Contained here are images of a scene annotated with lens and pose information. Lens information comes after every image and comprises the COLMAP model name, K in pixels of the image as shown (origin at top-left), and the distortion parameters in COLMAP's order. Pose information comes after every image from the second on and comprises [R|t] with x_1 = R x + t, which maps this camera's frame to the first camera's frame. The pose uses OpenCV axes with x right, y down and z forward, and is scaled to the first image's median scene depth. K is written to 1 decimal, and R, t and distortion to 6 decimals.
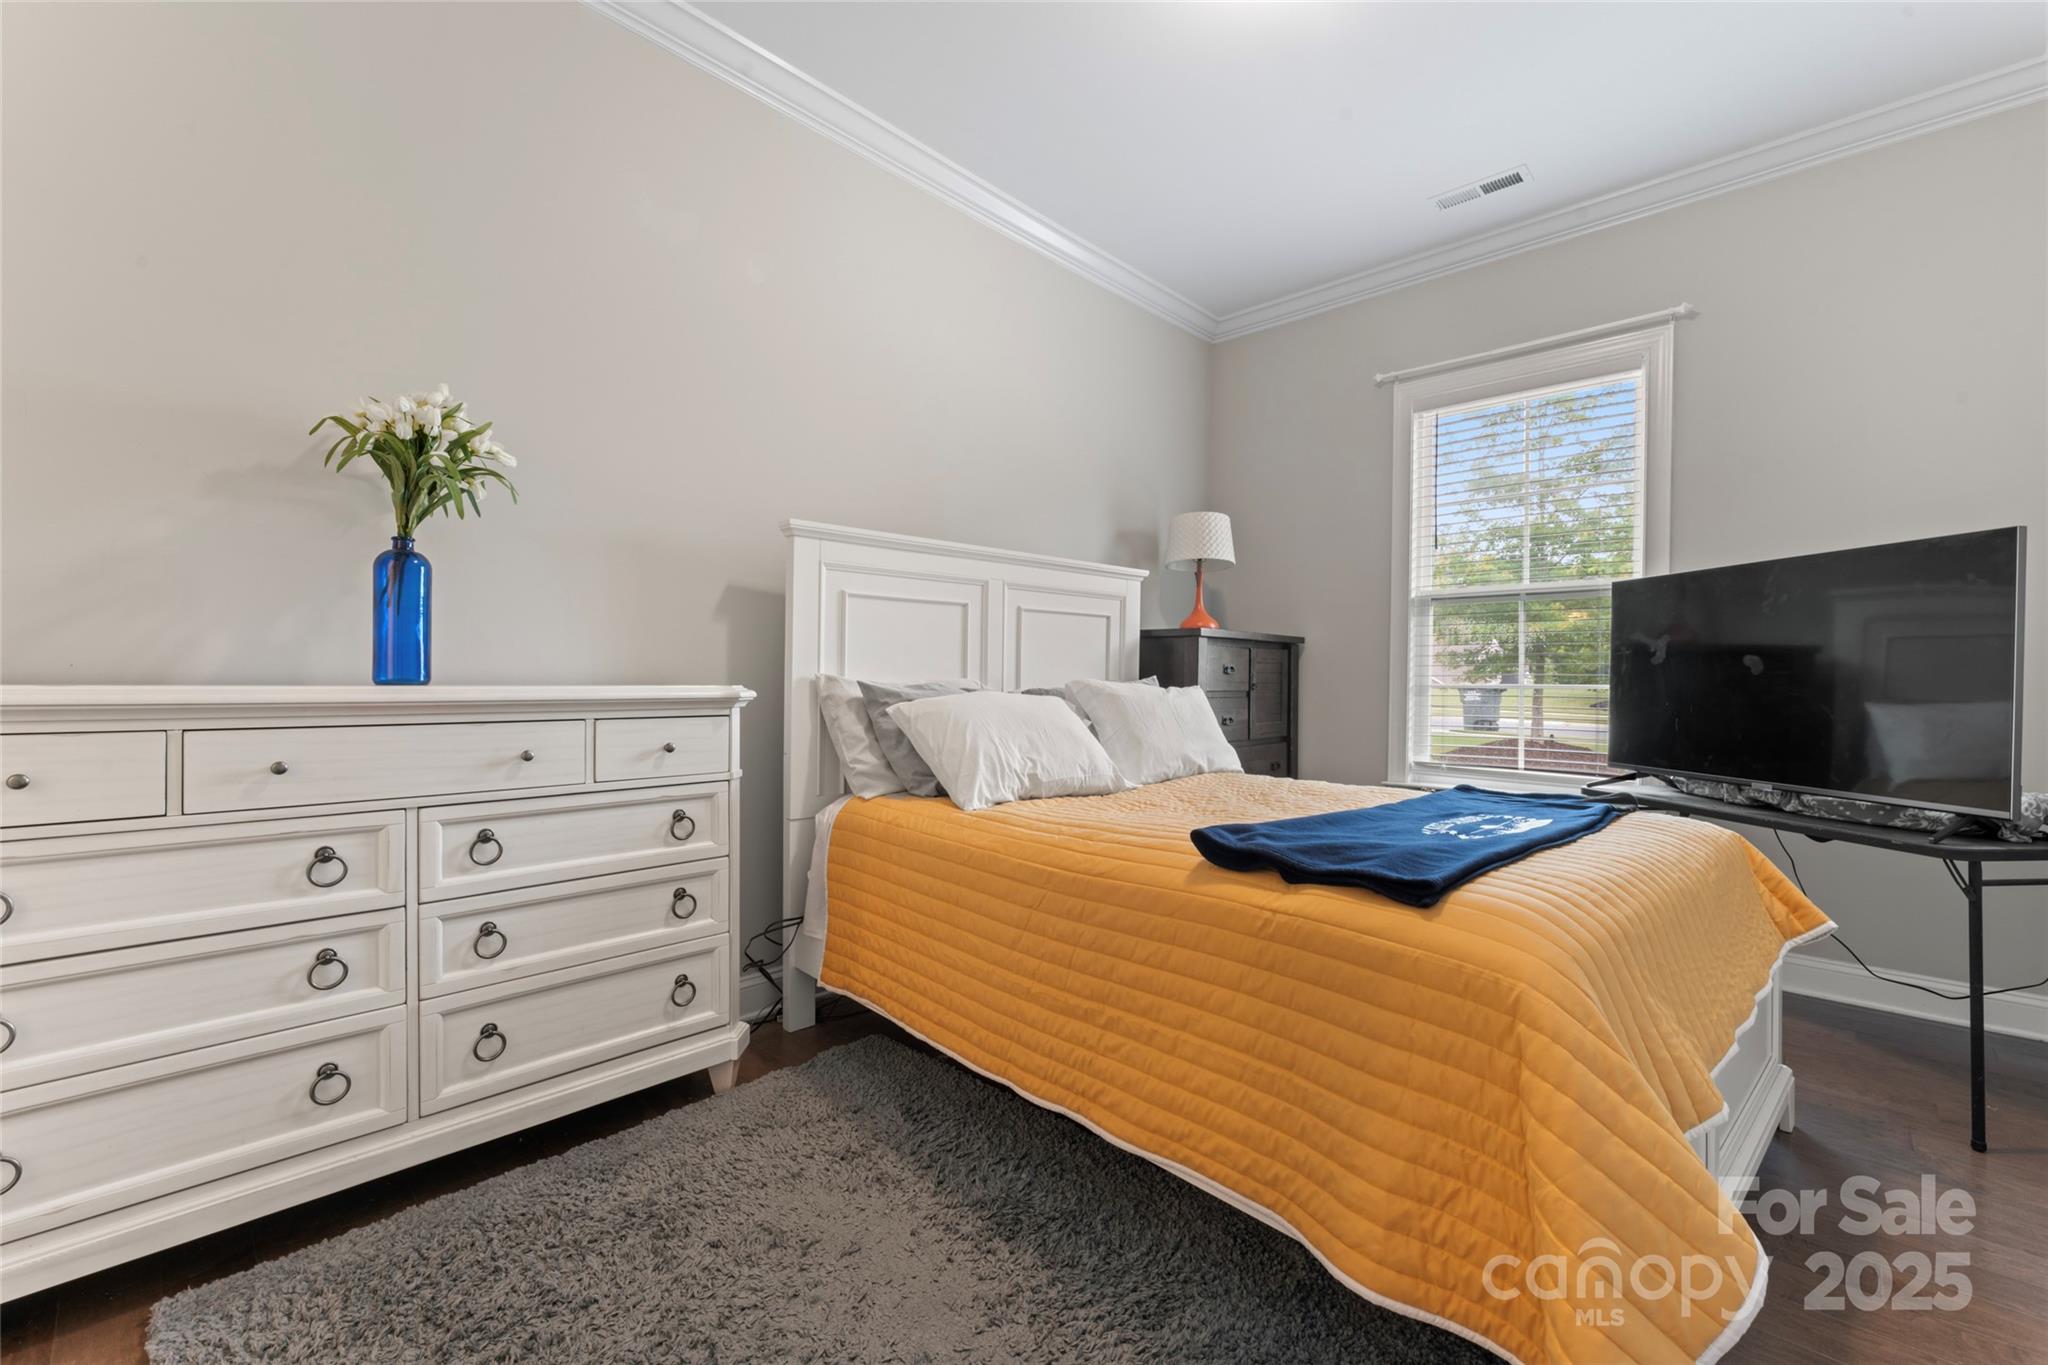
lens RADIAL K [[826.7, 0, 1024.0], [0, 826.7, 682.5], [0, 0, 1]] dist [0.001249, 0.000459]
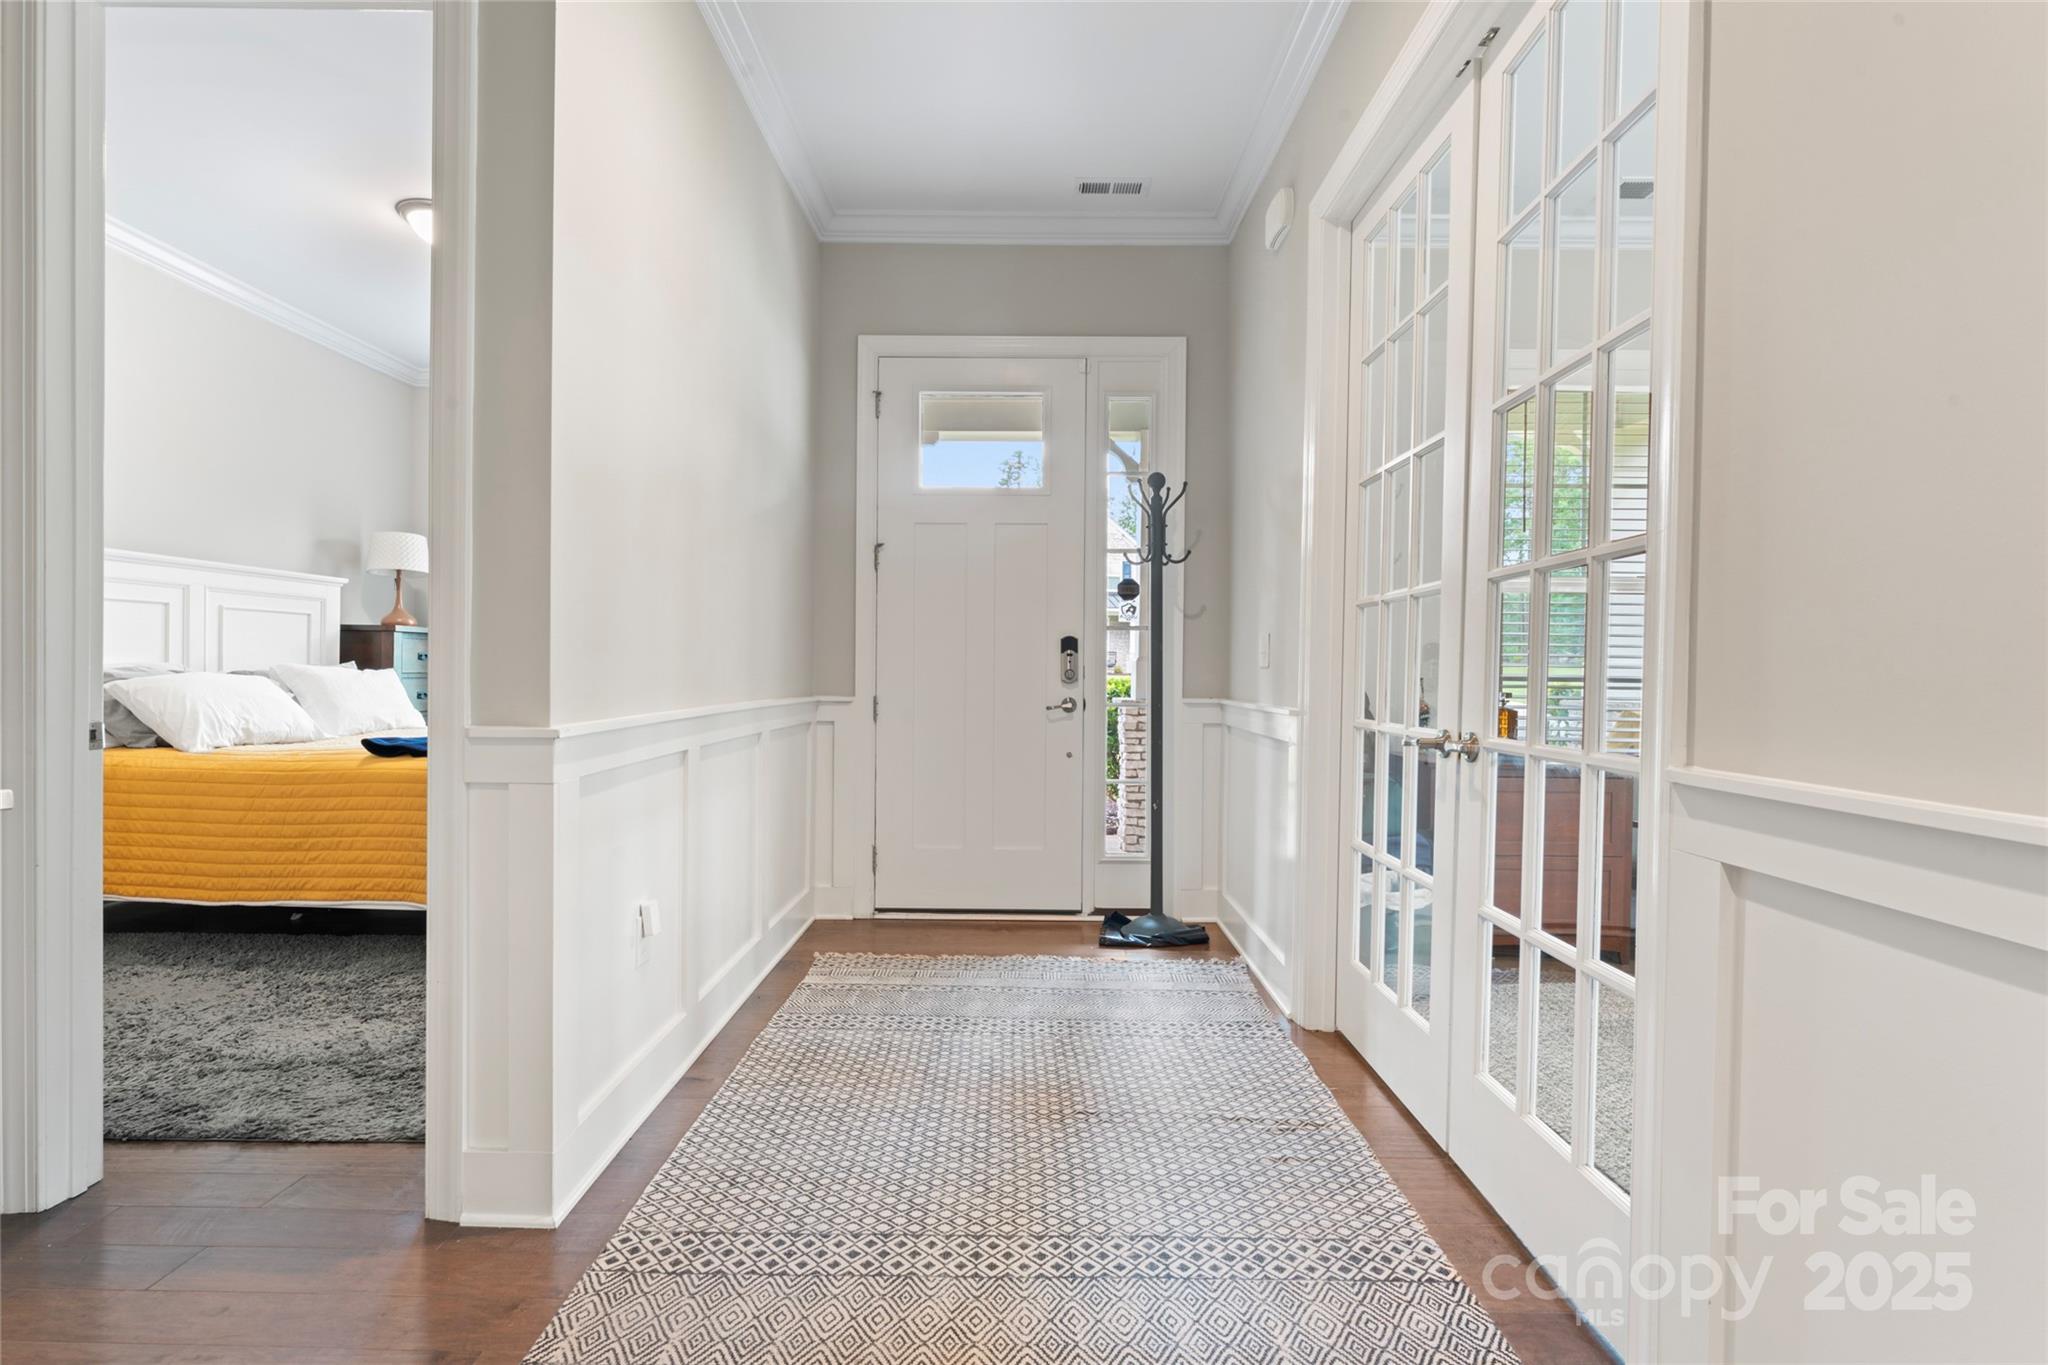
lens RADIAL K [[947.8, 0, 1024.0], [0, 947.8, 682.5], [0, 0, 1]] dist [-0.000627, -0.000248]
pose [[0.734665, -0.009596, 0.678362, -0.100068], [-0.001665, 0.999871, 0.015947, 0.000412], [-0.678428, -0.012845, 0.734555, -1.025409]]
